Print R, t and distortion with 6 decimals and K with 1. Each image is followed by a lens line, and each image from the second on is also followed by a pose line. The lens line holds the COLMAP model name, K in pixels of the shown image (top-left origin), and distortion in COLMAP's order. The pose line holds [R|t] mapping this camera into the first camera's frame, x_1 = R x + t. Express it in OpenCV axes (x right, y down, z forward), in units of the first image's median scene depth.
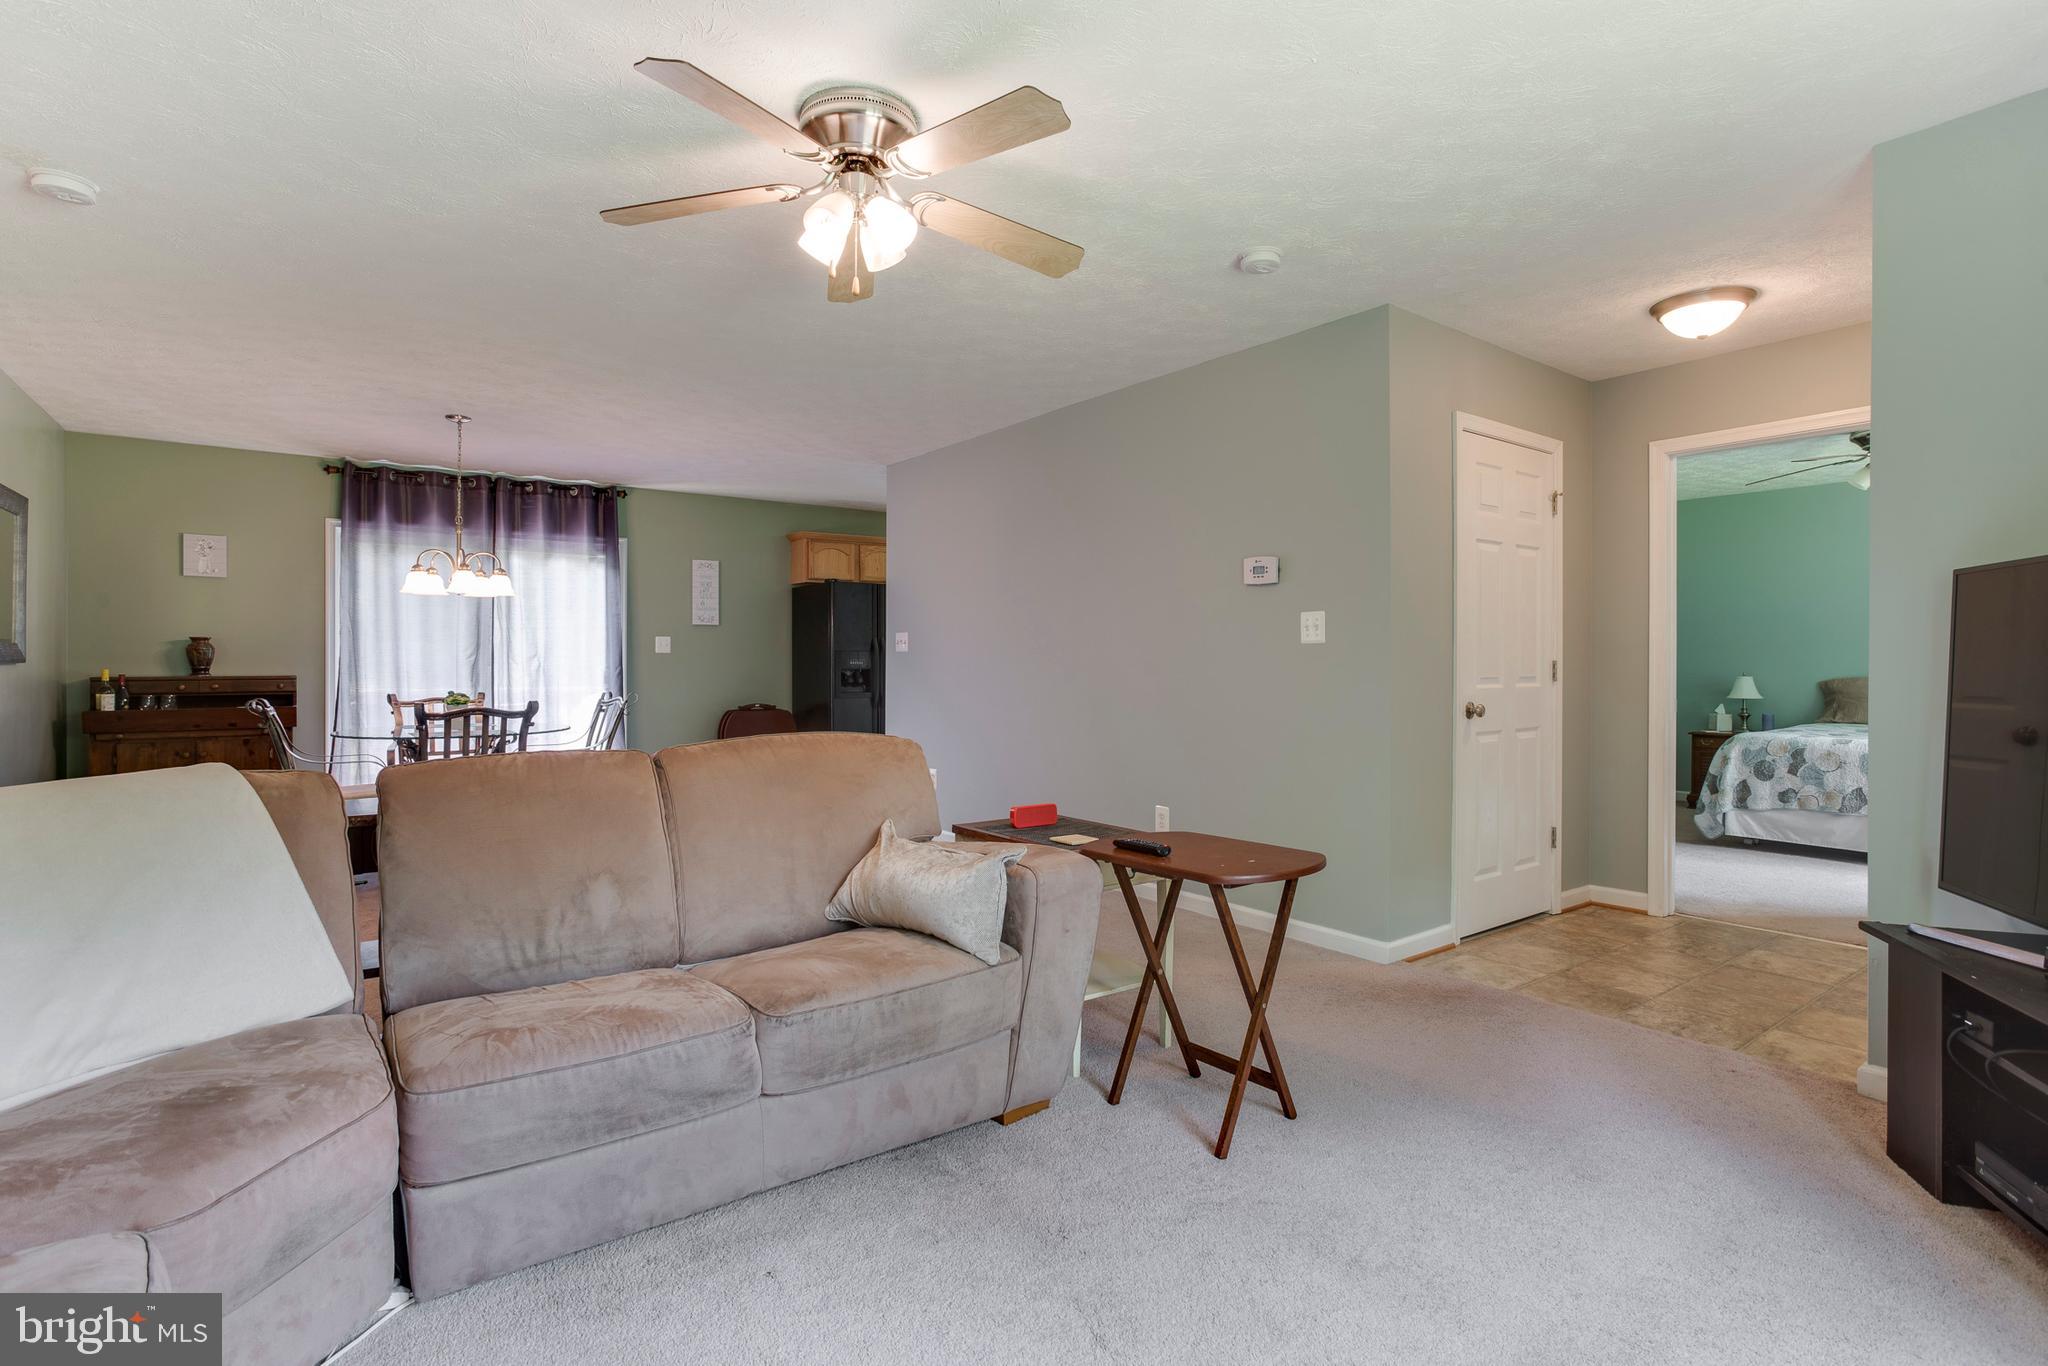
lens RADIAL K [[996.1, 0, 1025.1], [0, 996.1, 674.2], [0, 0, 1]] dist [-0.043935, 0.018052]
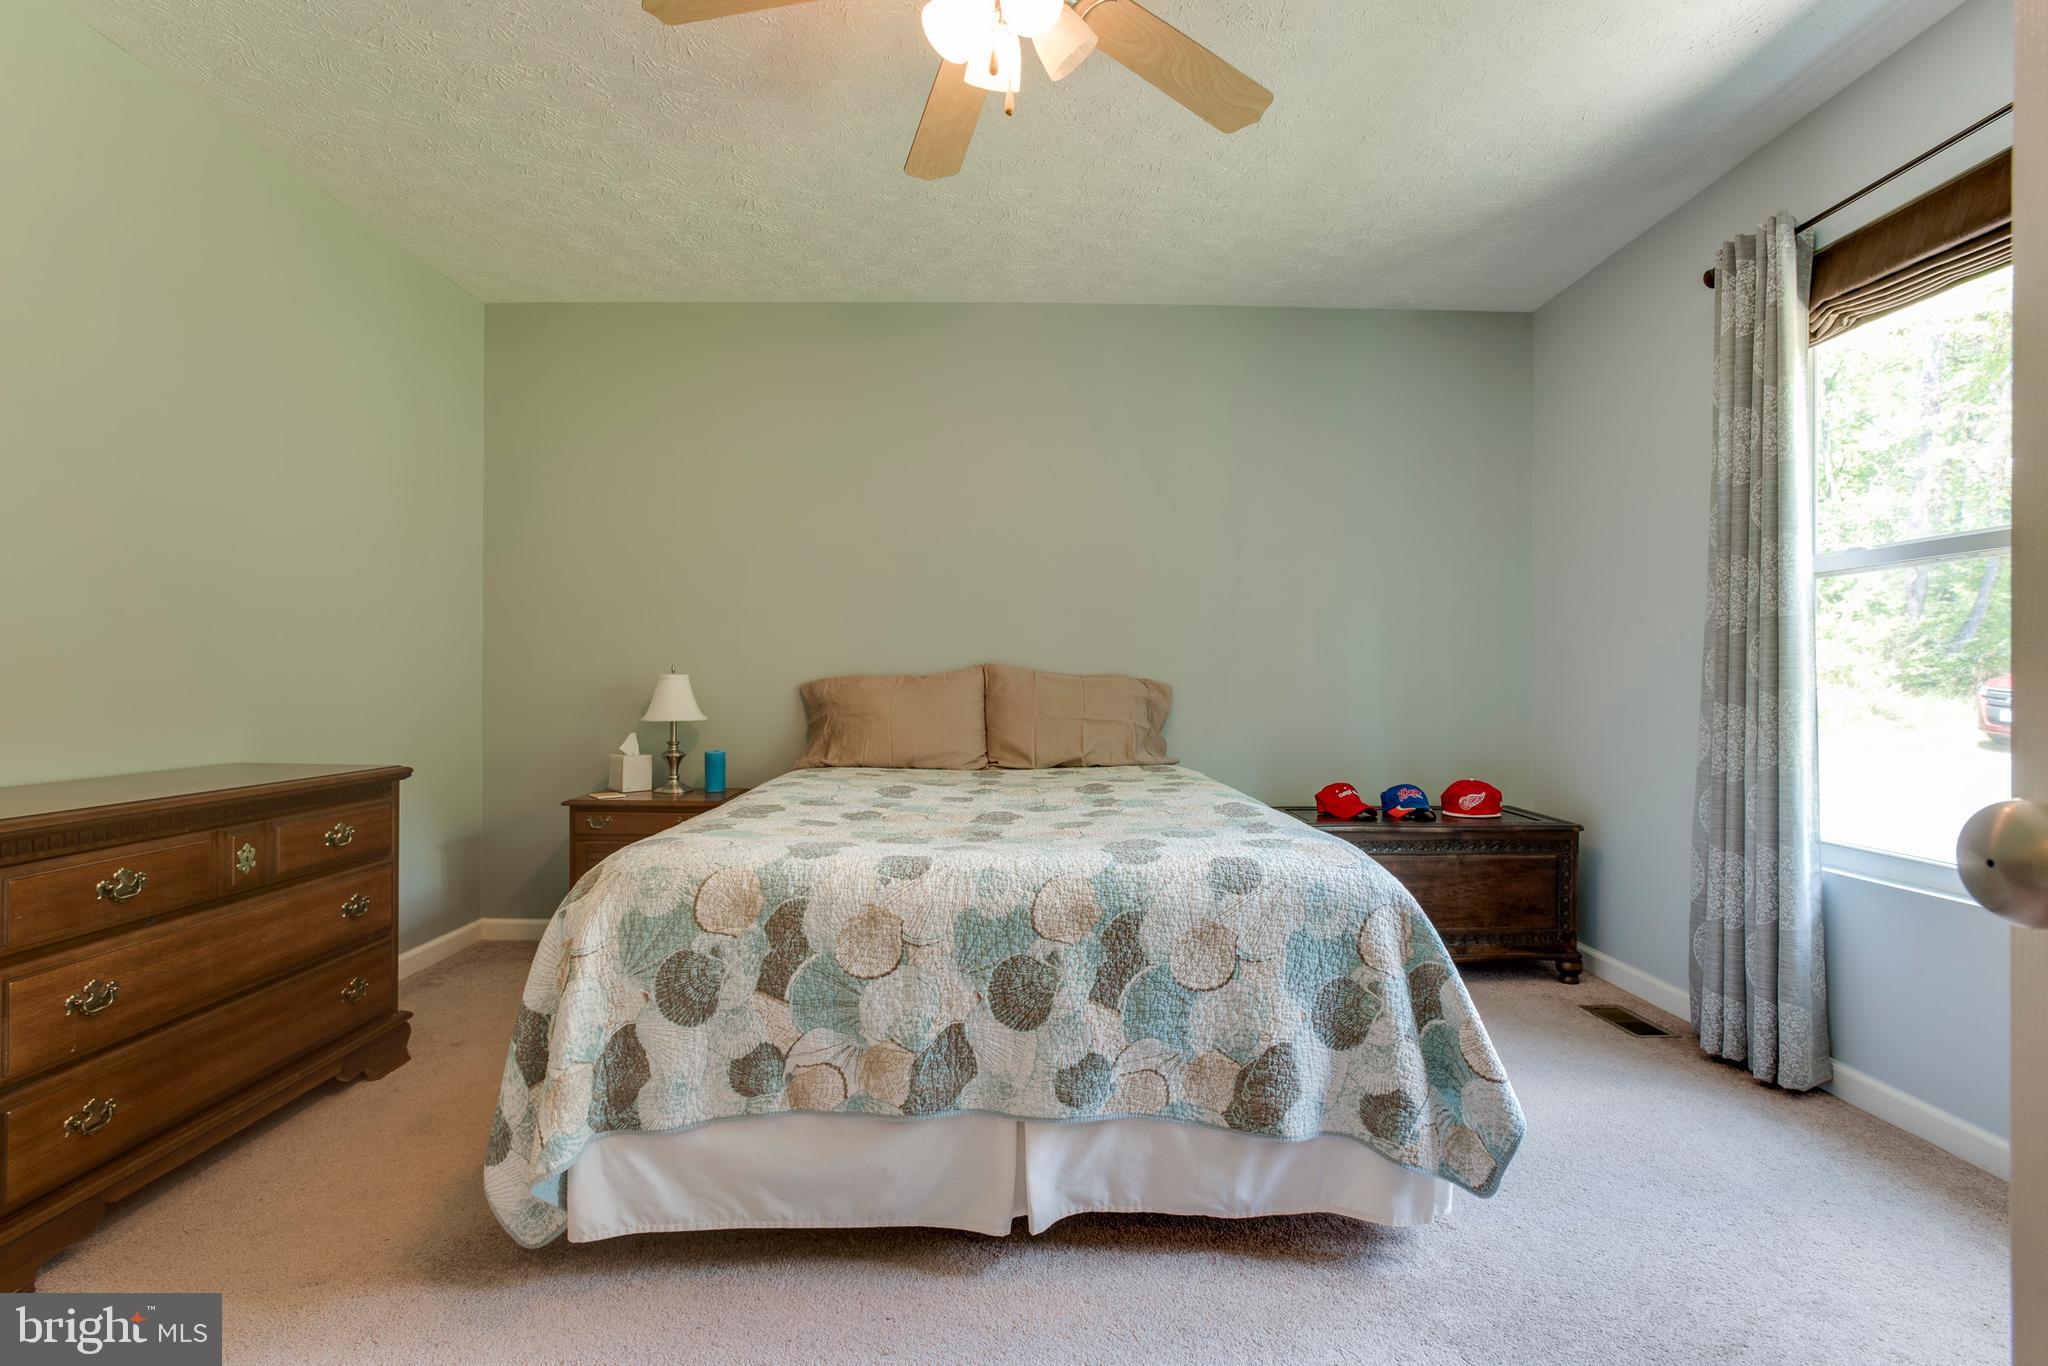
lens RADIAL K [[996.1, 0, 1025.1], [0, 996.1, 674.2], [0, 0, 1]] dist [-0.043935, 0.018052]
pose [[0.591390, 0.007913, 0.806347, 0.580646], [0.002379, 0.999930, -0.011558, 0.010707], [-0.806382, 0.008753, 0.591330, 0.747832]]
